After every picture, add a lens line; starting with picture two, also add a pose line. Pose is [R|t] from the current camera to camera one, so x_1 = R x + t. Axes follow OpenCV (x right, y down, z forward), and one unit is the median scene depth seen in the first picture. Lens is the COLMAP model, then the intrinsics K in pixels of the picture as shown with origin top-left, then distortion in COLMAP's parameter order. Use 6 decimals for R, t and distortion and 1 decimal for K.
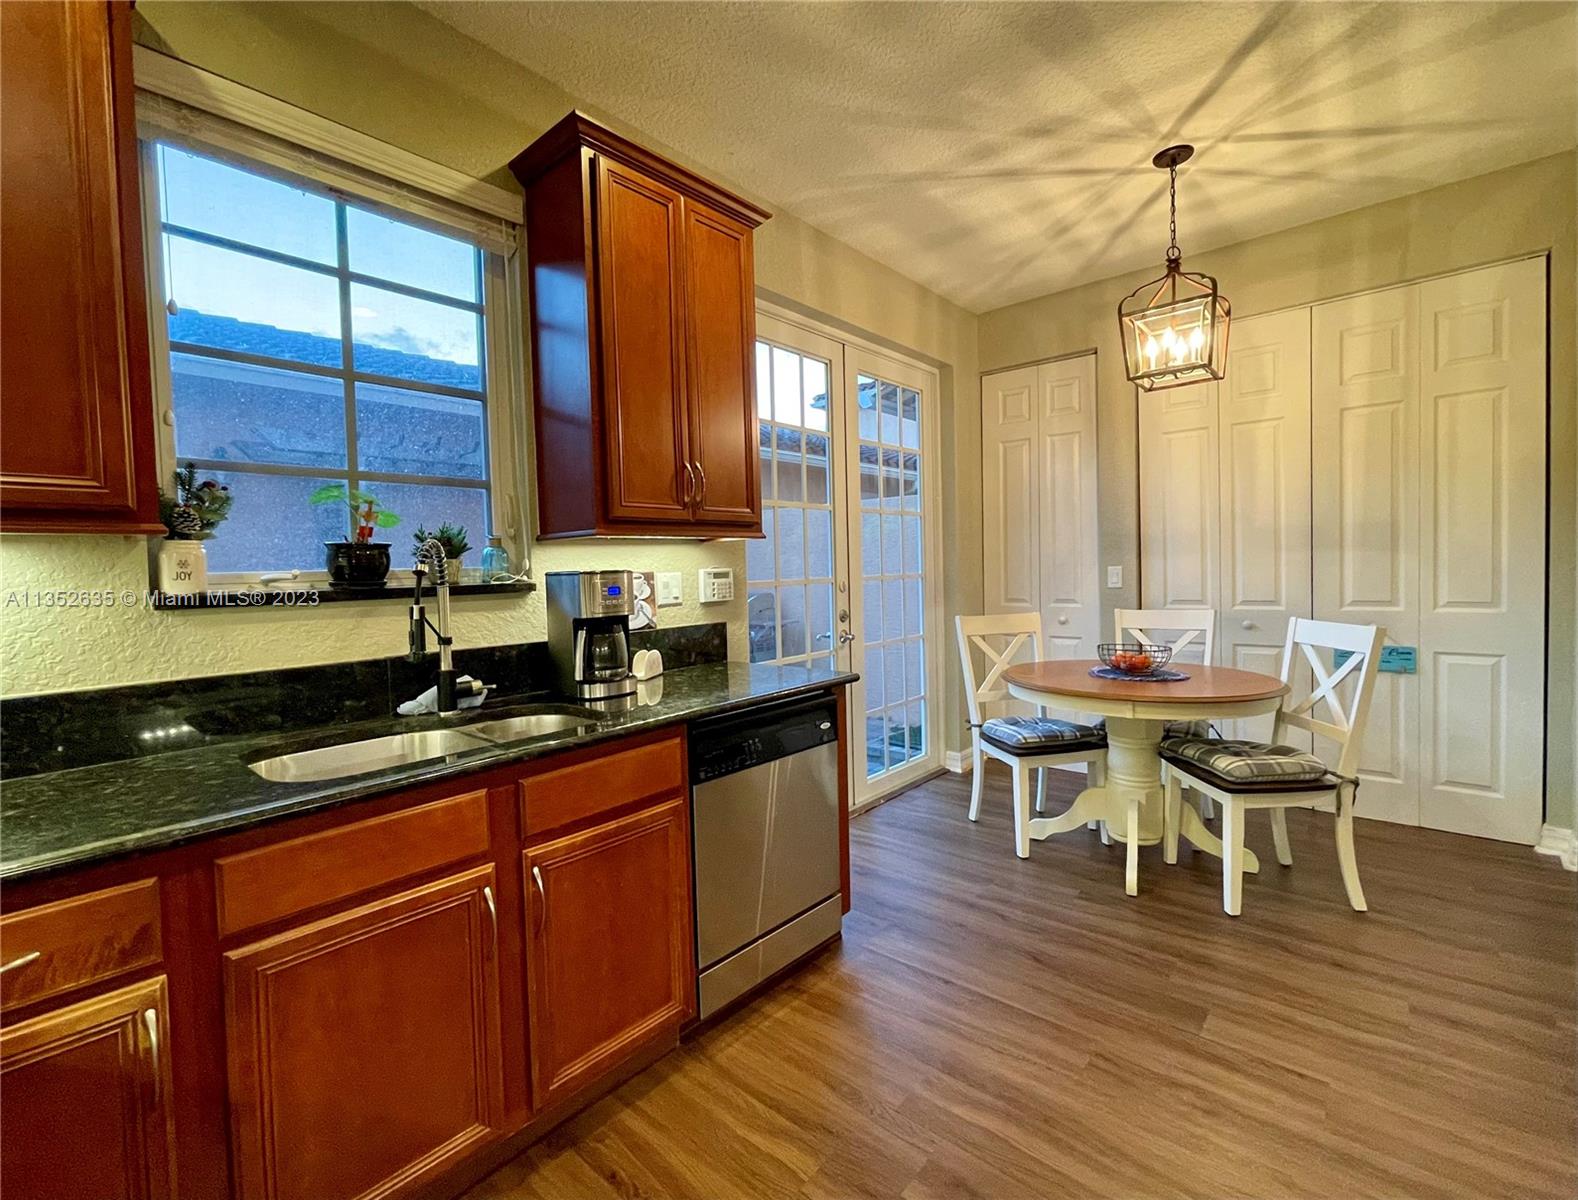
lens RADIAL K [[708.6, 0, 775.5], [0, 708.6, 592.7], [0, 0, 1]] dist [0.000321, 0.002390]
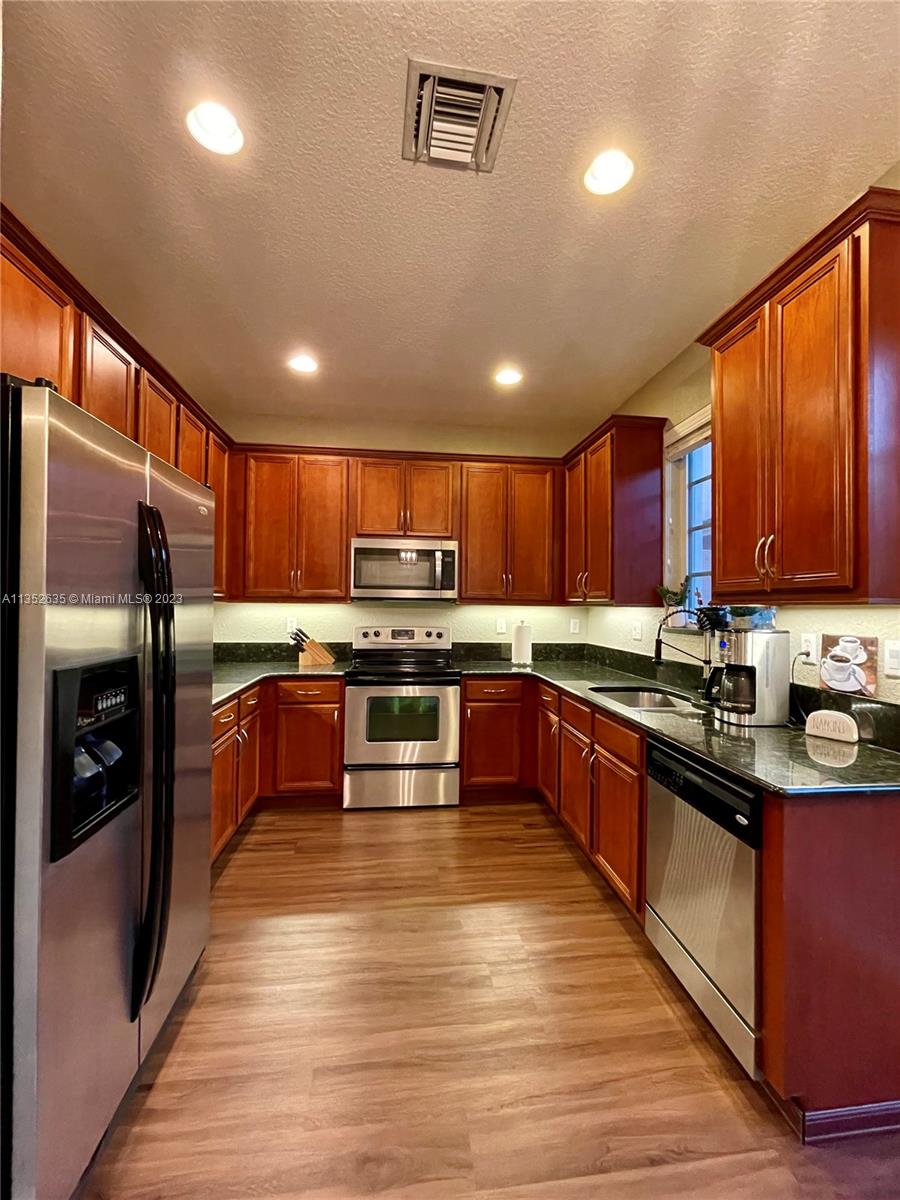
lens RADIAL K [[492.1, 0, 456.6], [0, 492.1, 599.5], [0, 0, 1]] dist [-0.006445, -0.000093]
pose [[-0.662038, 0.011099, -0.749388, 0.538542], [-0.019241, 0.999309, 0.031798, -0.071175], [0.749223, 0.035470, -0.661367, 0.798817]]
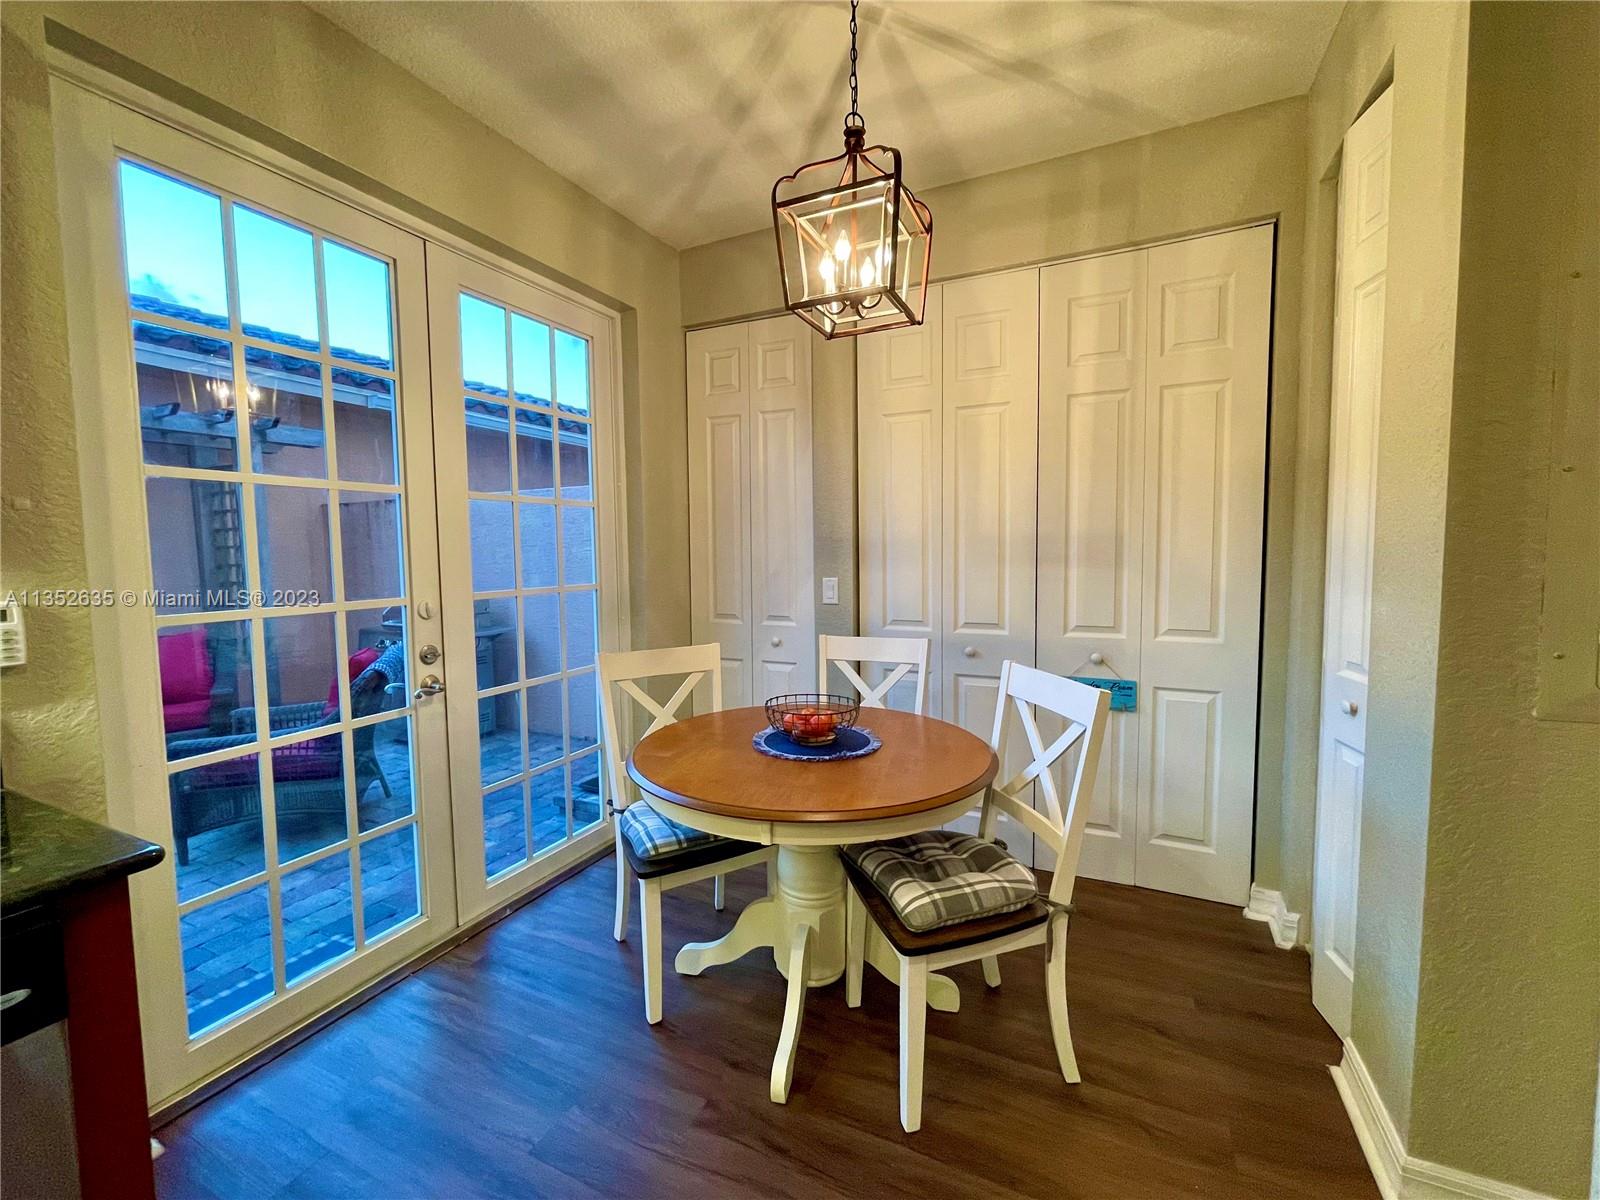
lens RADIAL K [[656.2, 0, 803.2], [0, 656.2, 594.1], [0, 0, 1]] dist [-0.006445, -0.000093]
pose [[0.960678, -0.002392, 0.277653, 0.298477], [-0.005574, 0.999595, 0.027895, -0.048300], [-0.277607, -0.028346, 0.960276, 0.358393]]
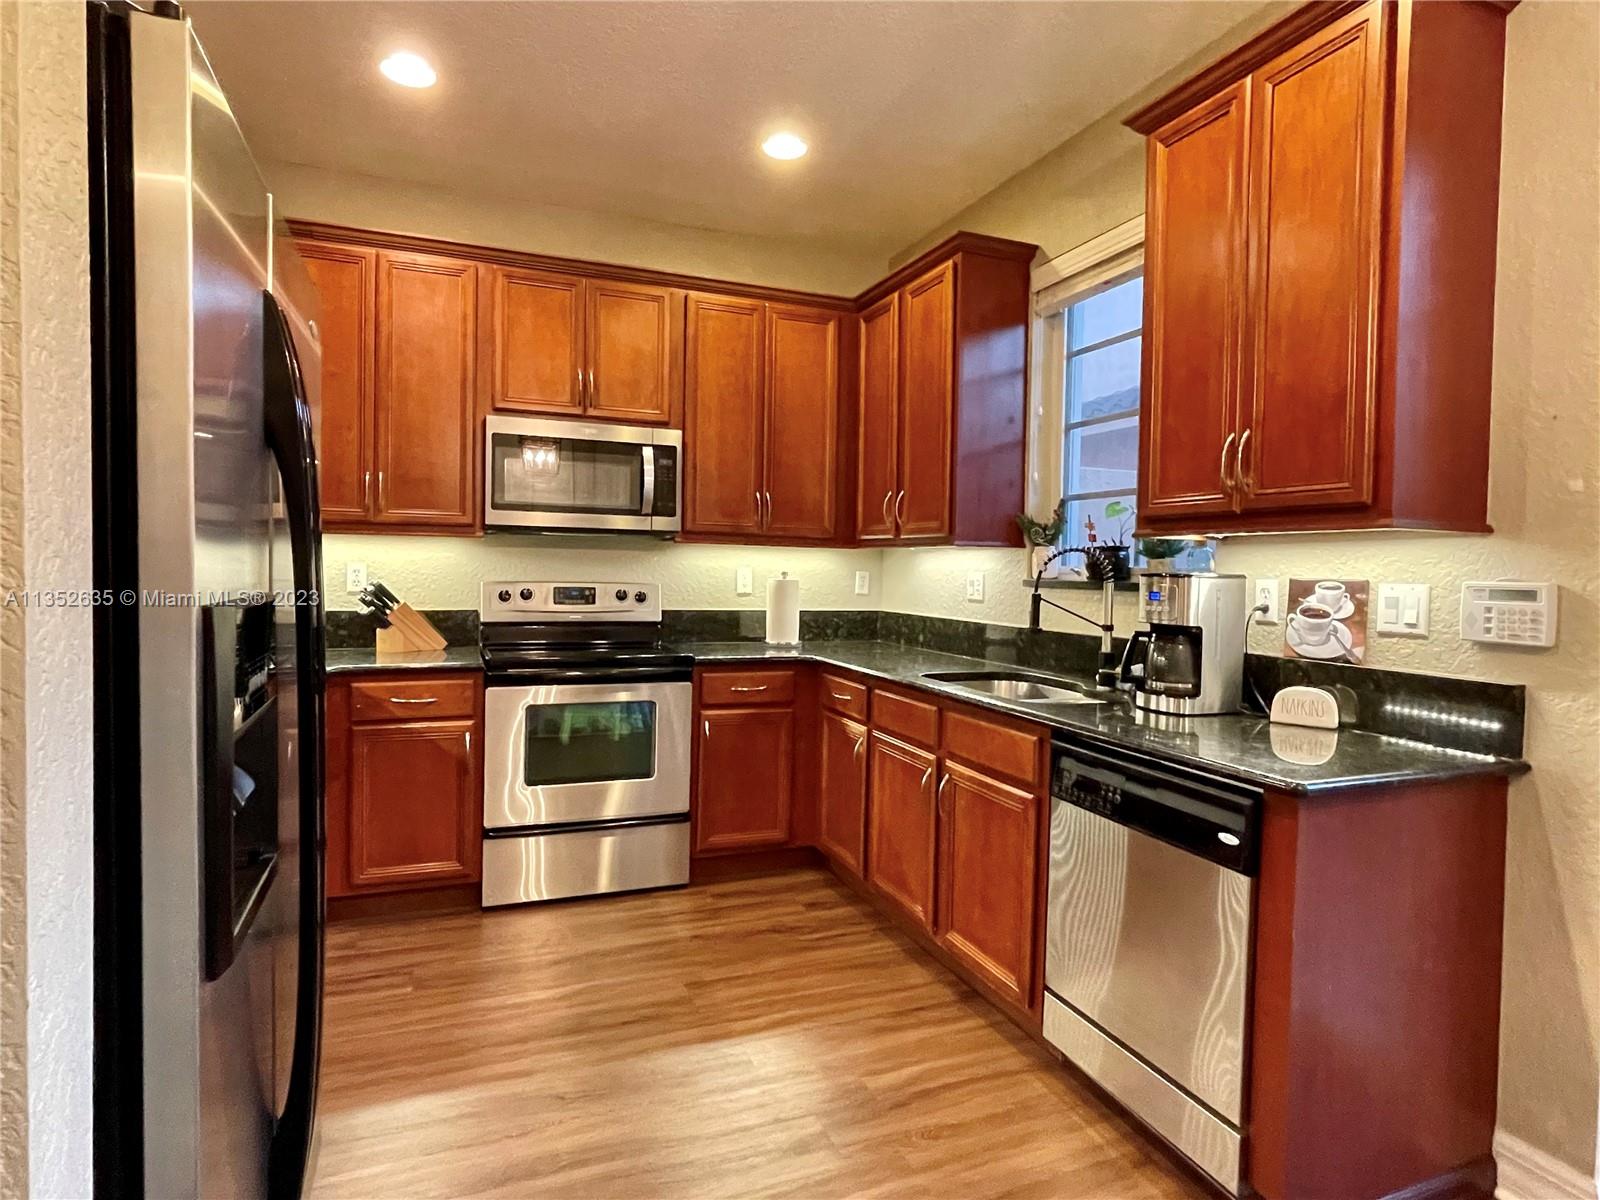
lens RADIAL K [[854.0, 0, 793.7], [0, 854.0, 592.4], [0, 0, 1]] dist [-0.008603, -0.005540]
pose [[-0.456884, 0.046154, -0.888328, 0.622625], [-0.038759, 0.996672, 0.071717, -0.043809], [0.888681, 0.067198, -0.453574, 0.697762]]
